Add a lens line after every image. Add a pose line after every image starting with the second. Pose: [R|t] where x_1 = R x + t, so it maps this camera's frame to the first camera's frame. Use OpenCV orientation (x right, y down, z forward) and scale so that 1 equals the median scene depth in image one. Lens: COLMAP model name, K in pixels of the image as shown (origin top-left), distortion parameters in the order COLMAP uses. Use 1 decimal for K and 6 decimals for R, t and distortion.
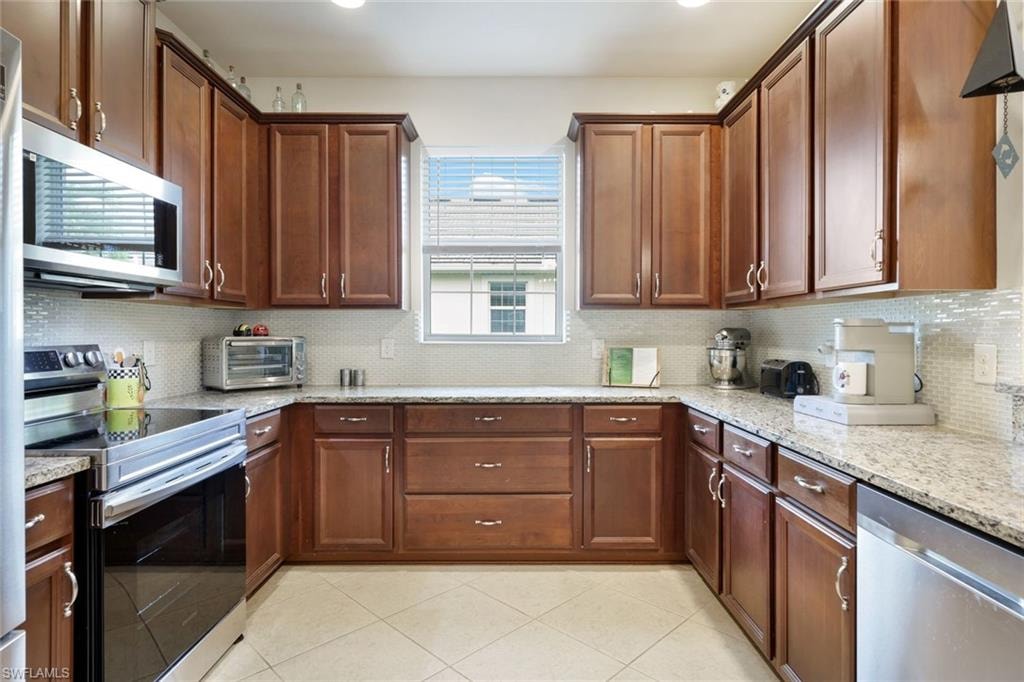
lens RADIAL K [[544.1, 0, 515.8], [0, 544.1, 332.5], [0, 0, 1]] dist [0.004658, 0.000204]
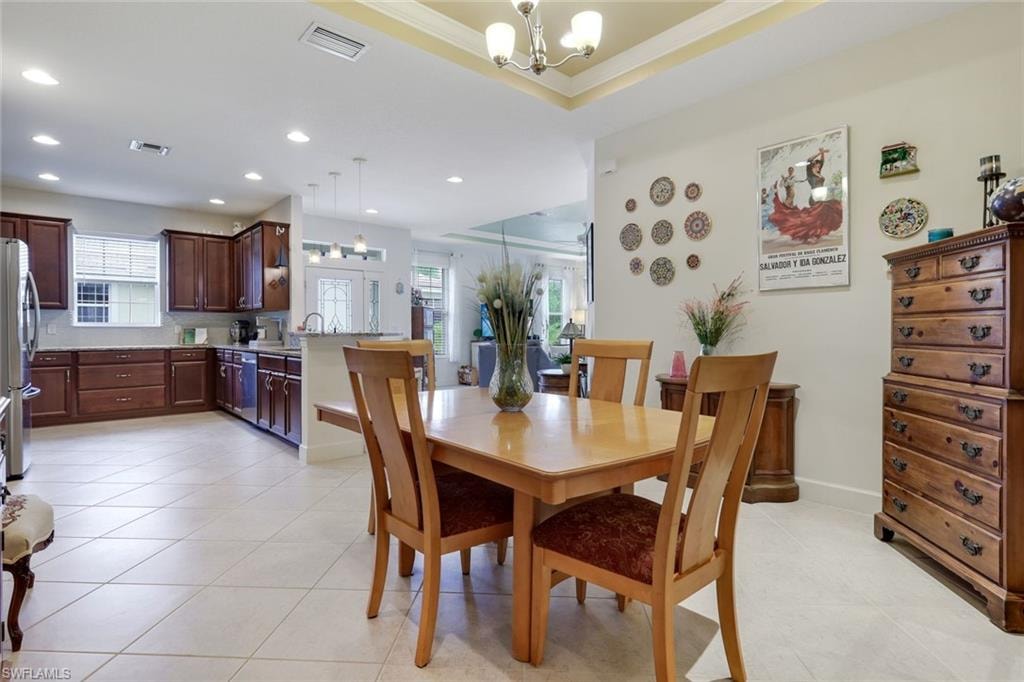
lens RADIAL K [[507.1, 0, 509.3], [0, 507.1, 334.5], [0, 0, 1]] dist [0.001939, -0.000121]
pose [[0.752017, -0.007159, 0.659105, -0.224227], [0.002118, 0.999962, 0.008444, 0.041517], [-0.659140, -0.004954, 0.752004, -1.647957]]
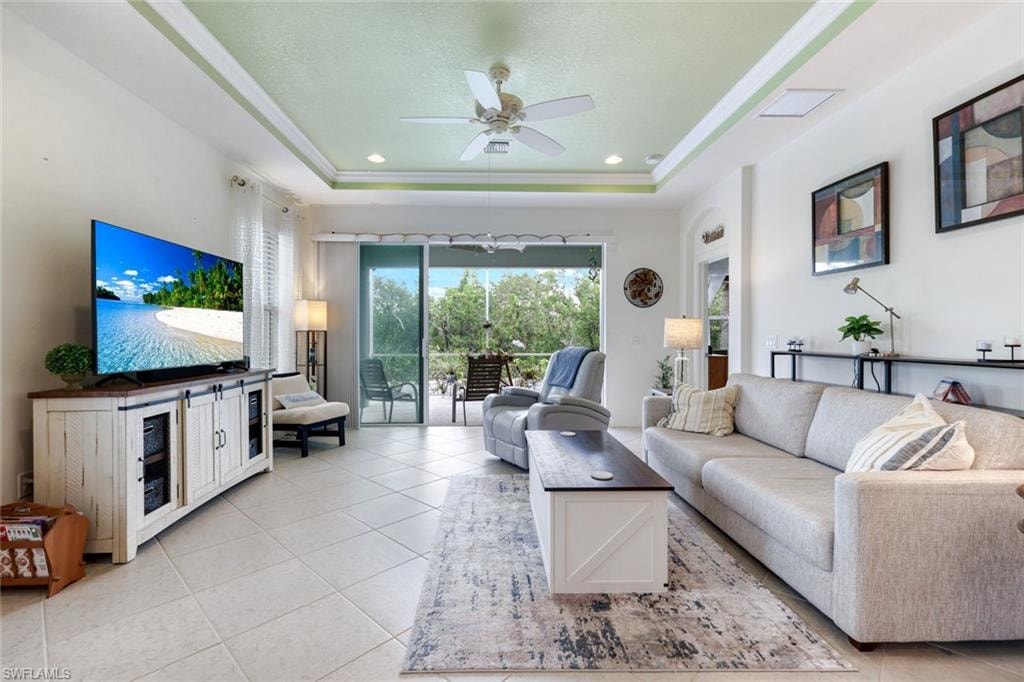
lens RADIAL K [[444.6, 0, 492.8], [0, 444.6, 332.2], [0, 0, 1]] dist [0.000955, 0.000114]
pose [[-0.028424, 0.007257, 0.999570, 1.082129], [-0.000741, 0.999973, -0.007281, 0.017822], [-0.999596, -0.000948, -0.028418, 0.347614]]
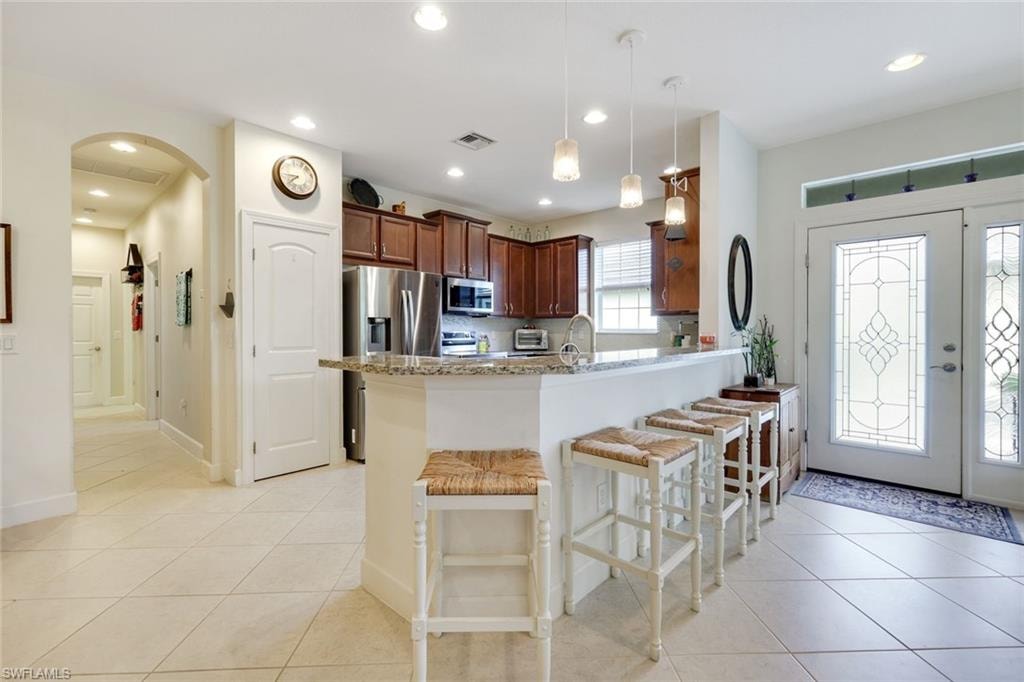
lens RADIAL K [[444.6, 0, 515.0], [0, 444.6, 333.5], [0, 0, 1]] dist [0.000955, 0.000114]
pose [[0.739983, 0.005633, -0.672602, 0.882537], [0.000182, 0.999963, 0.008576, 0.008530], [0.672625, -0.006469, 0.739955, -0.602635]]
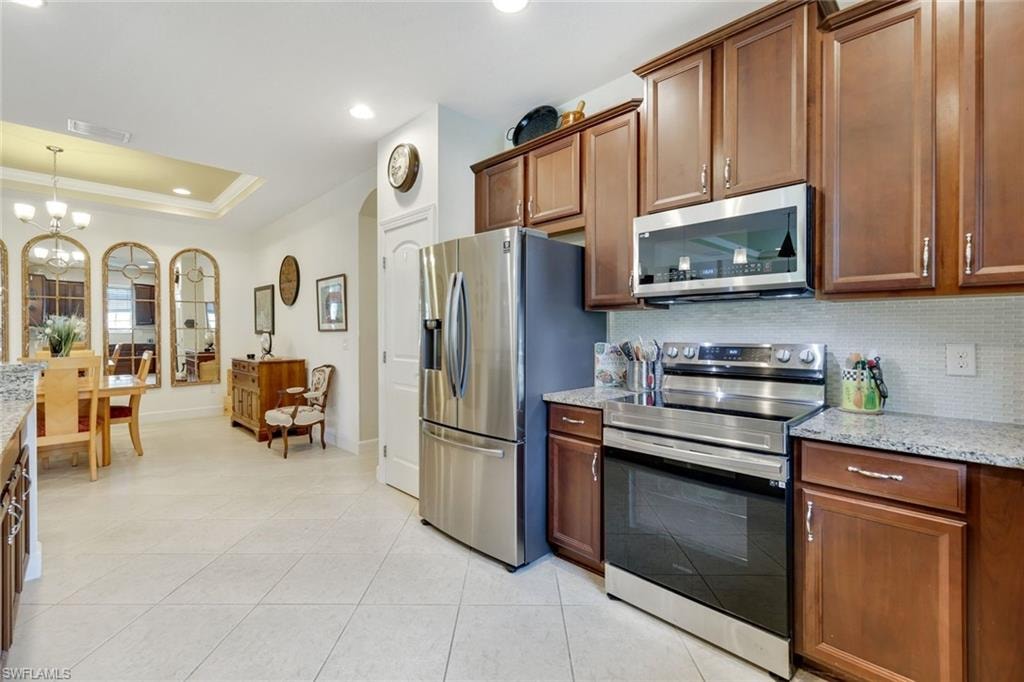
lens RADIAL K [[444.6, 0, 527.8], [0, 444.6, 334.3], [0, 0, 1]] dist [0.000955, 0.000114]
pose [[-0.702423, 0.008458, -0.711709, 0.211327], [0.004962, 0.999963, 0.006987, -0.000483], [0.711742, 0.001376, -0.702439, 0.856187]]
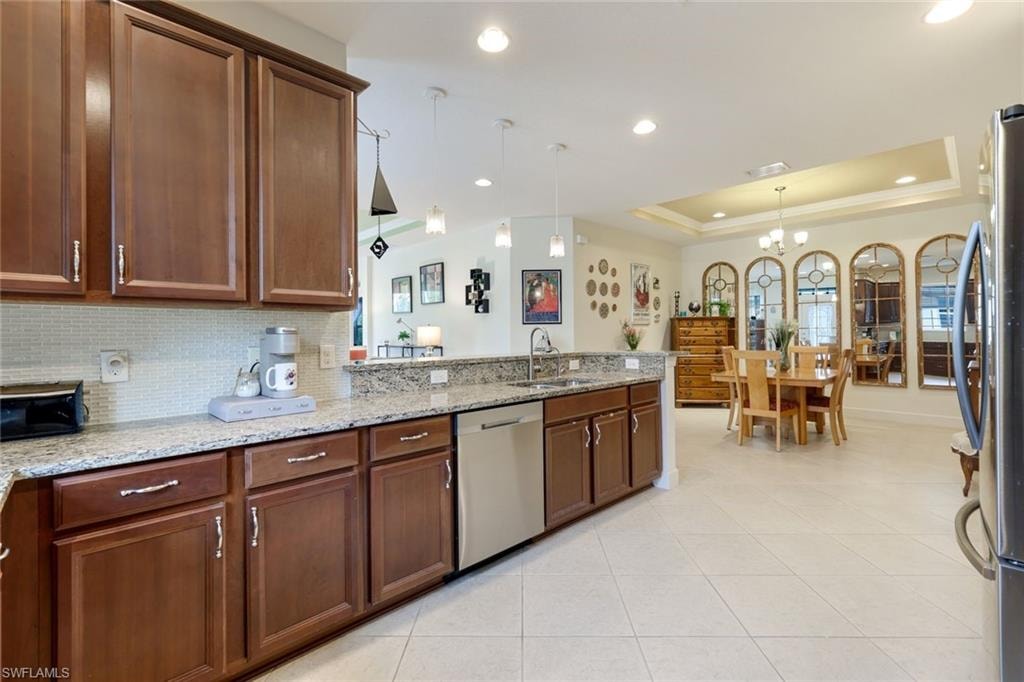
lens RADIAL K [[444.6, 0, 507.1], [0, 444.6, 332.6], [0, 0, 1]] dist [0.000955, 0.000114]
pose [[-0.678837, 0.009592, 0.734226, -0.288816], [0.009213, 0.999947, -0.004545, -0.000313], [-0.734231, 0.003679, -0.678890, 0.850211]]
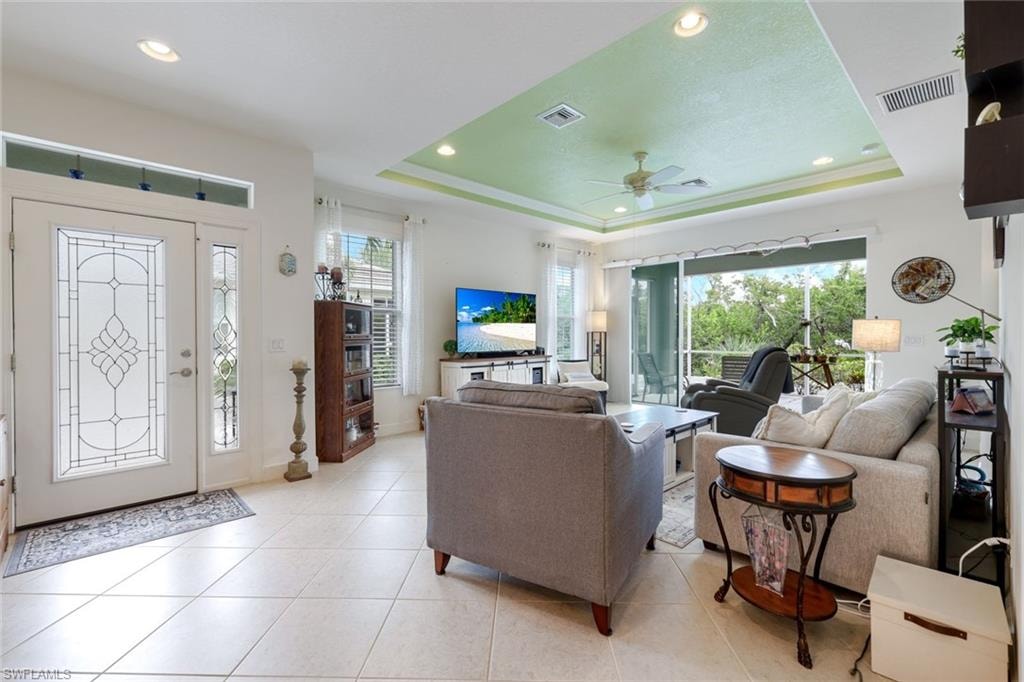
lens RADIAL K [[444.6, 0, 512.0], [0, 444.6, 335.5], [0, 0, 1]] dist [0.000955, 0.000114]
pose [[0.726449, -0.005907, 0.687195, 0.766501], [0.002360, 0.999979, 0.006100, 0.002926], [-0.687217, -0.002810, 0.726447, -0.479794]]
